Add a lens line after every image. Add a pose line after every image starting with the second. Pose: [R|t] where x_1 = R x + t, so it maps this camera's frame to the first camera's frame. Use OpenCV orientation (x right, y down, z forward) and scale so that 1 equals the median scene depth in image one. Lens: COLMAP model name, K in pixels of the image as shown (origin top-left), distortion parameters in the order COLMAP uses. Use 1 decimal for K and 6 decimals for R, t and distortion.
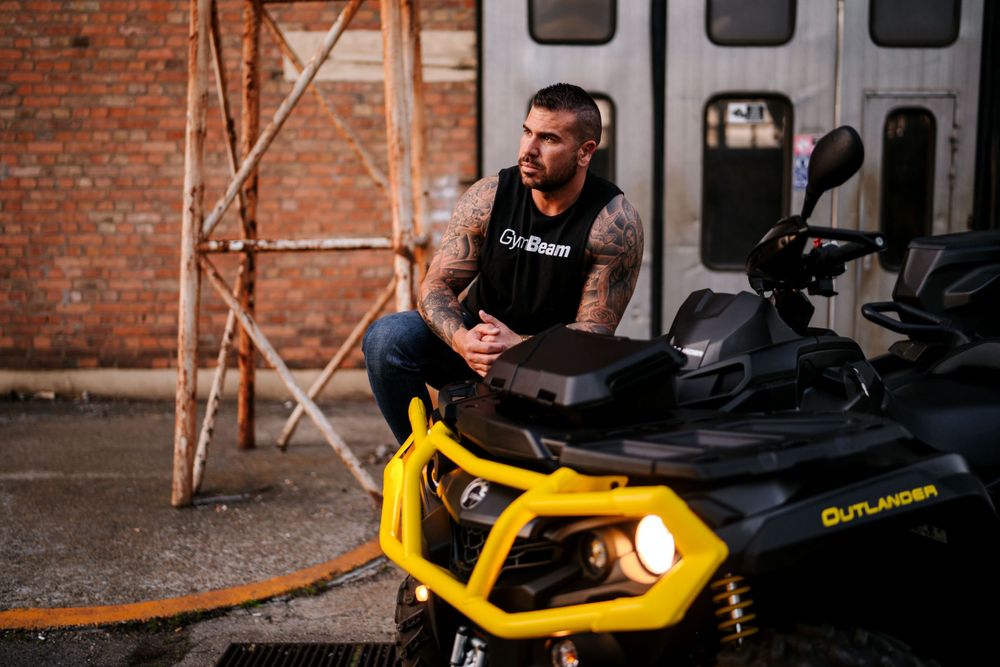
lens RADIAL K [[952.7, 0, 545.5], [0, 952.7, 314.1], [0, 0, 1]] dist [-0.002814, 0.001849]
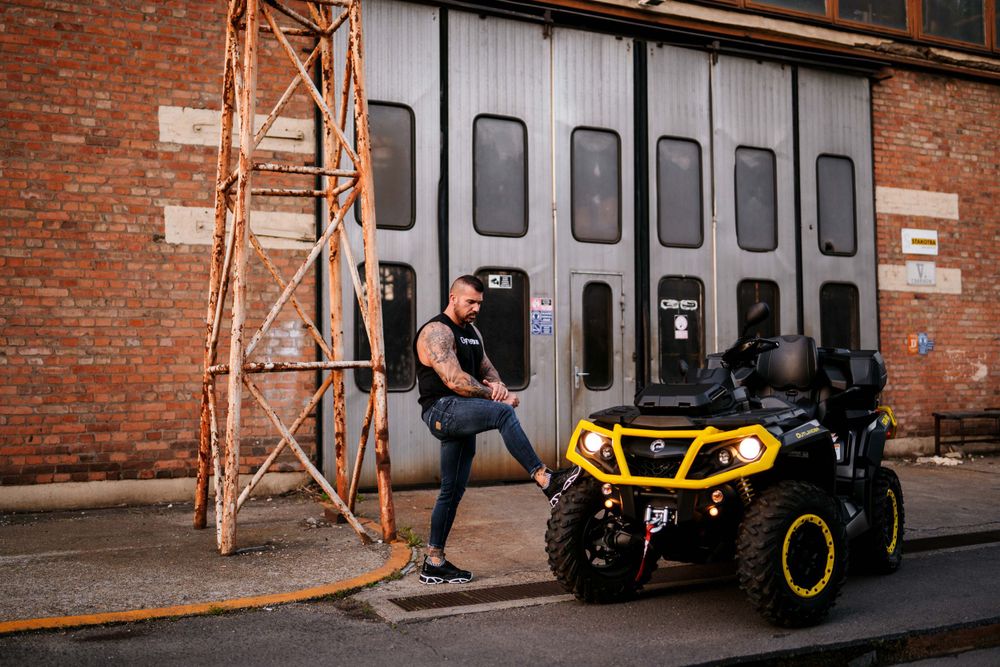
lens RADIAL K [[964.9, 0, 501.4], [0, 964.9, 324.5], [0, 0, 1]] dist [0.002961, 0.005862]
pose [[0.903338, 0.015813, 0.428637, -0.421910], [0.047484, 0.989491, -0.136575, 0.055214], [-0.426292, 0.143727, 0.893094, -0.307893]]
